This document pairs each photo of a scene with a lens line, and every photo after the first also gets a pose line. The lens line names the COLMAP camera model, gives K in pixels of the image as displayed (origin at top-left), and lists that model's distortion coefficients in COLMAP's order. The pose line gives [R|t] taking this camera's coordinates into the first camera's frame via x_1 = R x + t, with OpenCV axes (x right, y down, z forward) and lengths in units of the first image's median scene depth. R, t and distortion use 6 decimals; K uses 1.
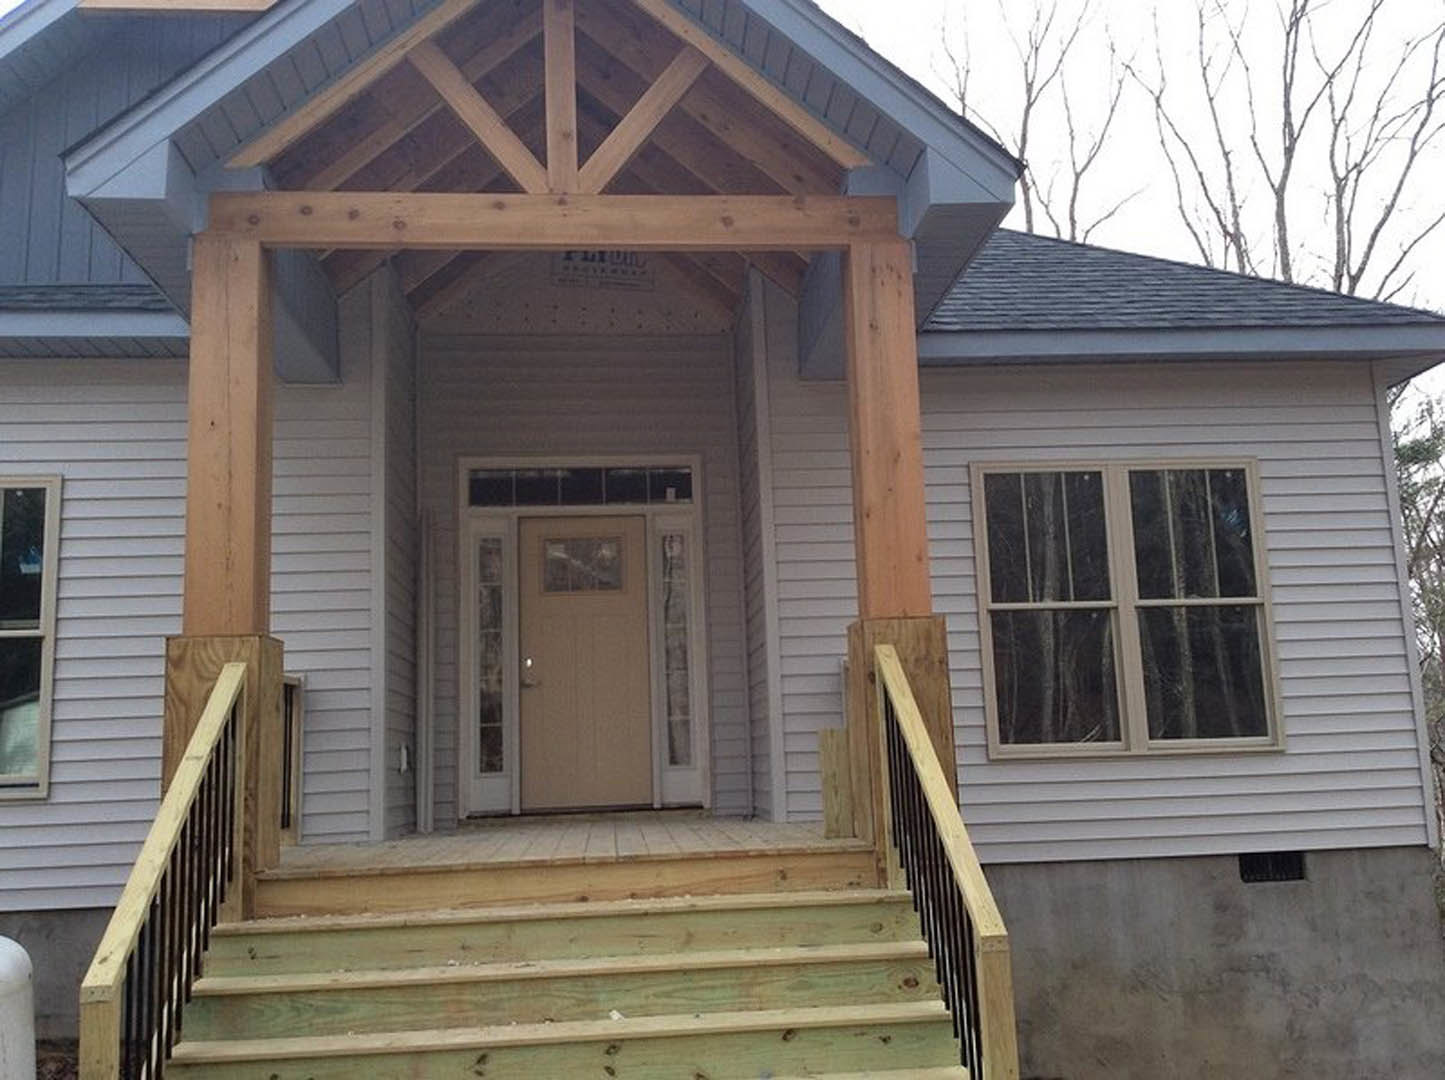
lens RADIAL K [[1335.7, 0, 722.5], [0, 1335.7, 540.0], [0, 0, 1]] dist [0.108177, -0.201012]
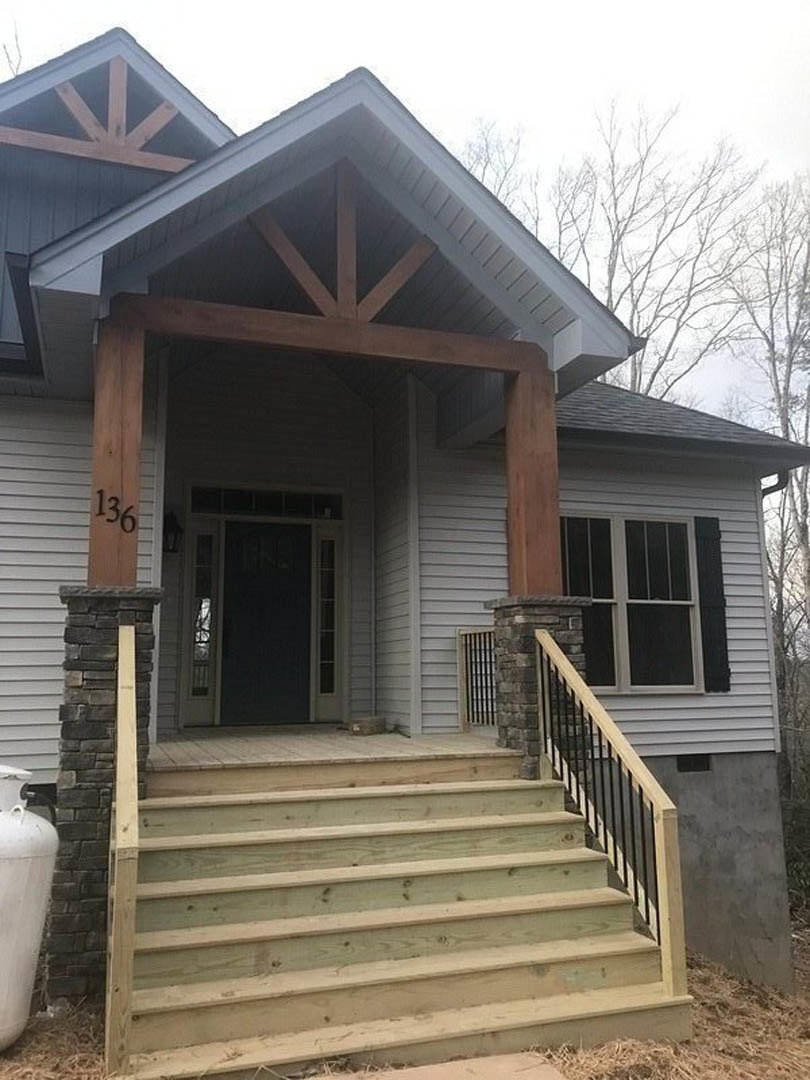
lens RADIAL K [[905.5, 0, 406.9], [0, 905.5, 525.7], [0, 0, 1]] dist [0.003189, 0.000792]
pose [[0.970699, 0.065837, 0.231105, -0.273267], [-0.063310, 0.997825, -0.018343, -0.010096], [-0.231810, 0.003174, 0.972756, -0.009263]]
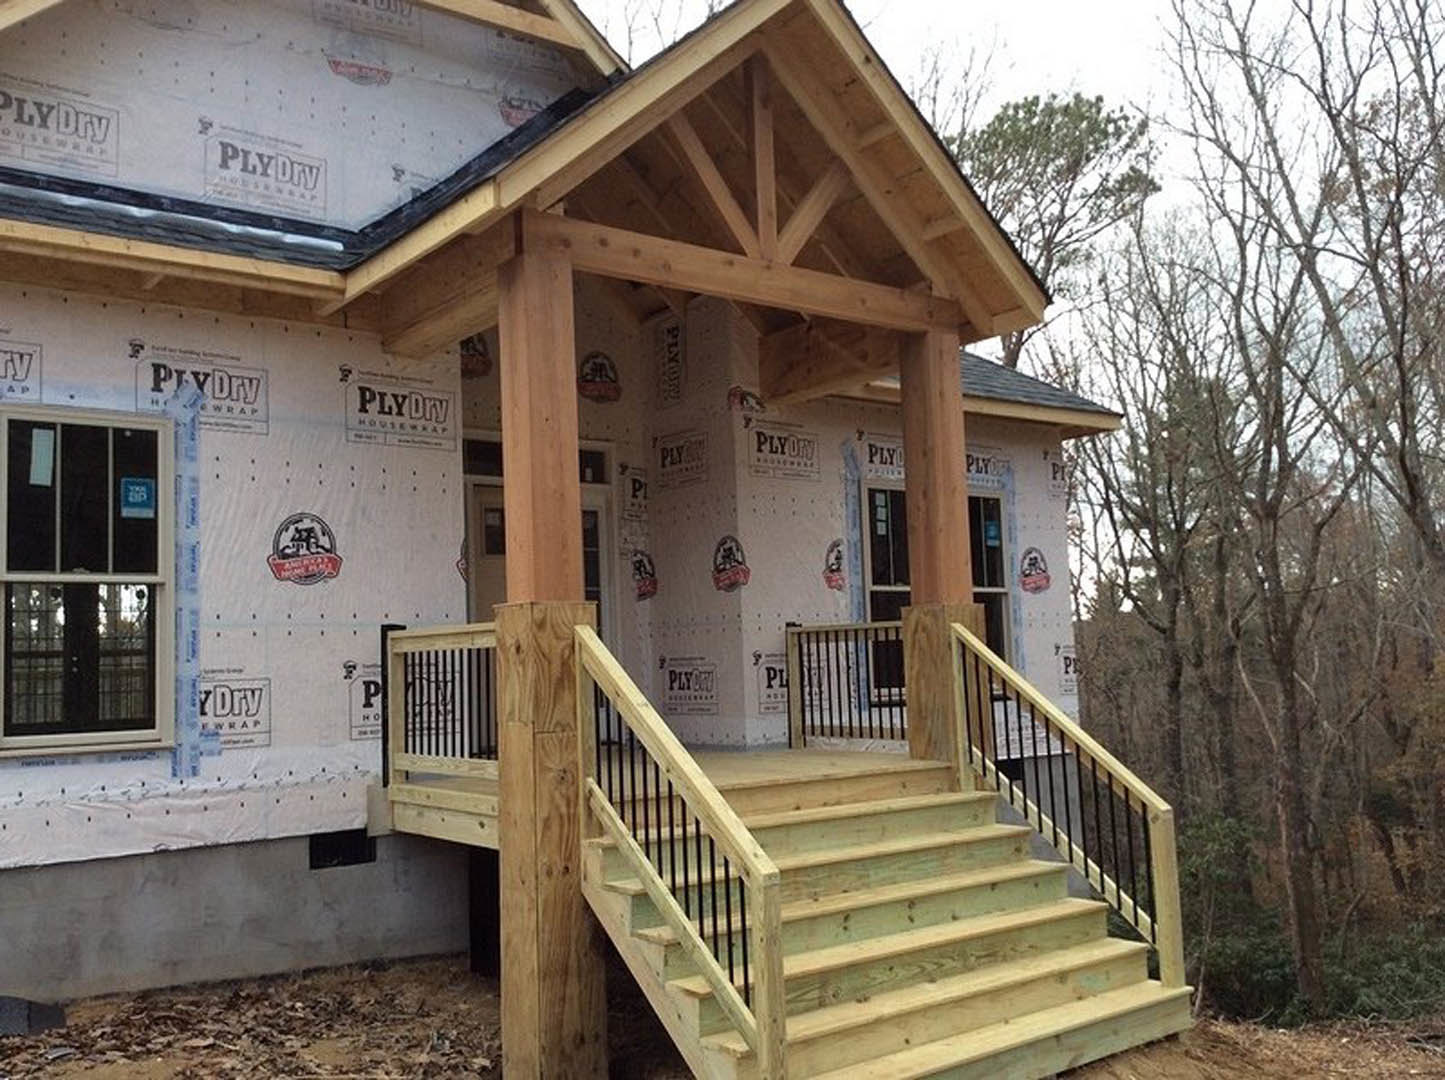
lens RADIAL K [[1335.7, 0, 722.5], [0, 1335.7, 540.0], [0, 0, 1]] dist [0.108177, -0.201012]
pose [[0.841438, 0.059961, 0.537017, -0.816679], [-0.084100, 0.996246, 0.020538, -0.017261], [-0.533770, -0.062444, 0.843321, -0.059621]]
